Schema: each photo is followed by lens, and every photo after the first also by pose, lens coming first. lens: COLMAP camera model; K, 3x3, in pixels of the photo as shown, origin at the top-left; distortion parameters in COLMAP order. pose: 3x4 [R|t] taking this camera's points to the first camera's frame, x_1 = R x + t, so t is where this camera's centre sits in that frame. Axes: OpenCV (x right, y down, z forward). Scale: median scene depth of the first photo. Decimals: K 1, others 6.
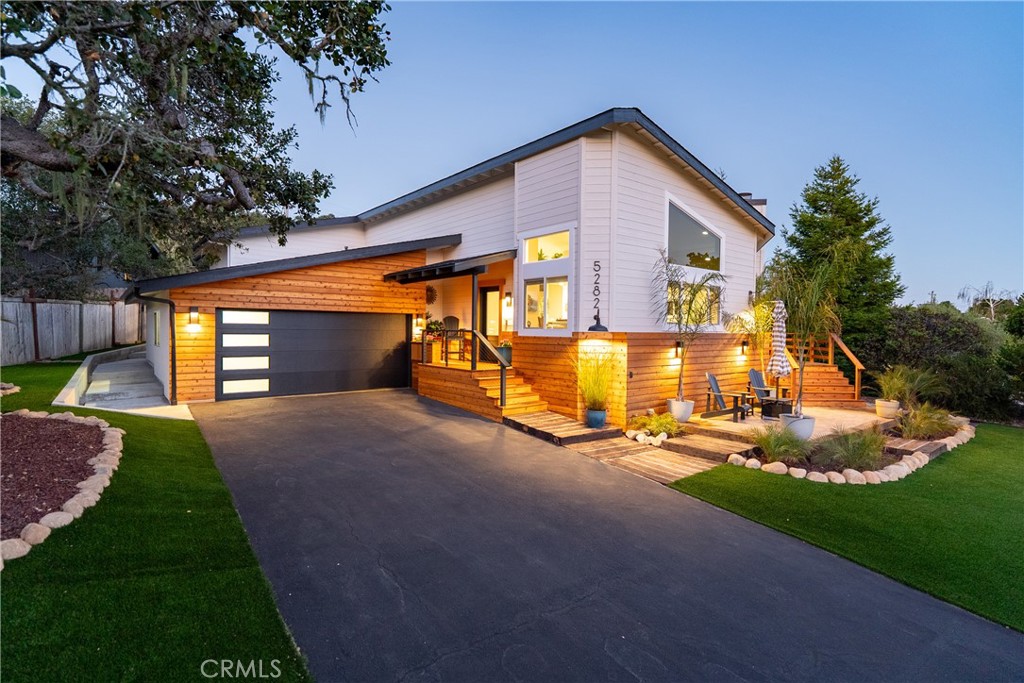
lens RADIAL K [[516.7, 0, 513.4], [0, 516.7, 339.4], [0, 0, 1]] dist [-0.001075, 0.000046]
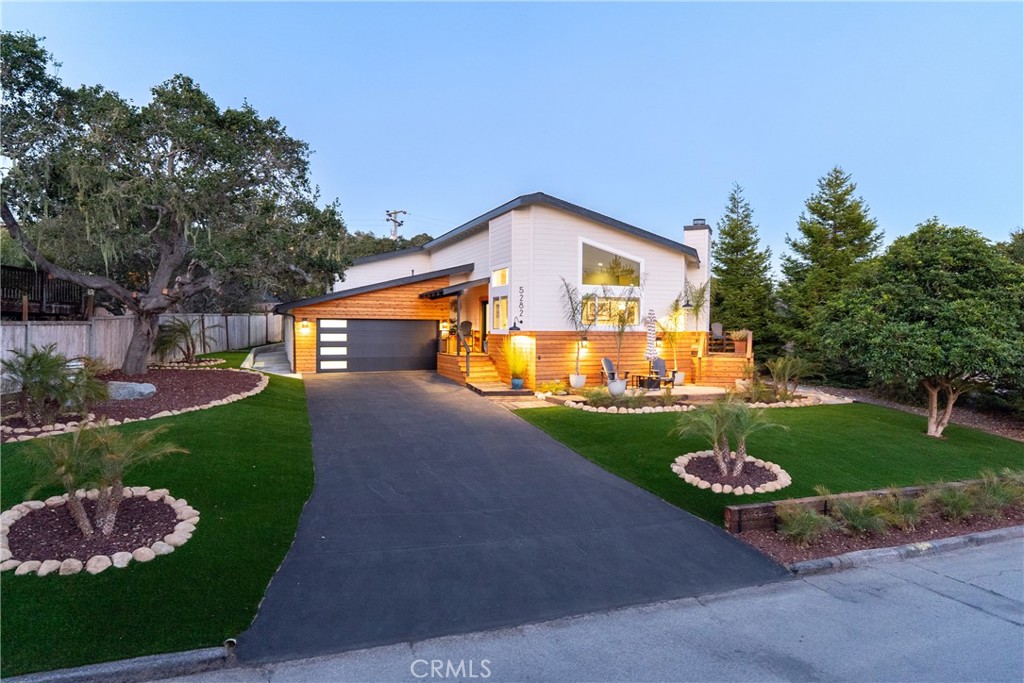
lens RADIAL K [[628.2, 0, 510.9], [0, 628.2, 340.4], [0, 0, 1]] dist [0.002046, 0.000119]
pose [[0.957660, -0.001978, -0.287896, 0.618214], [-0.000190, 0.999972, -0.007502, 0.026460], [0.287903, 0.007239, 0.957632, -0.782265]]
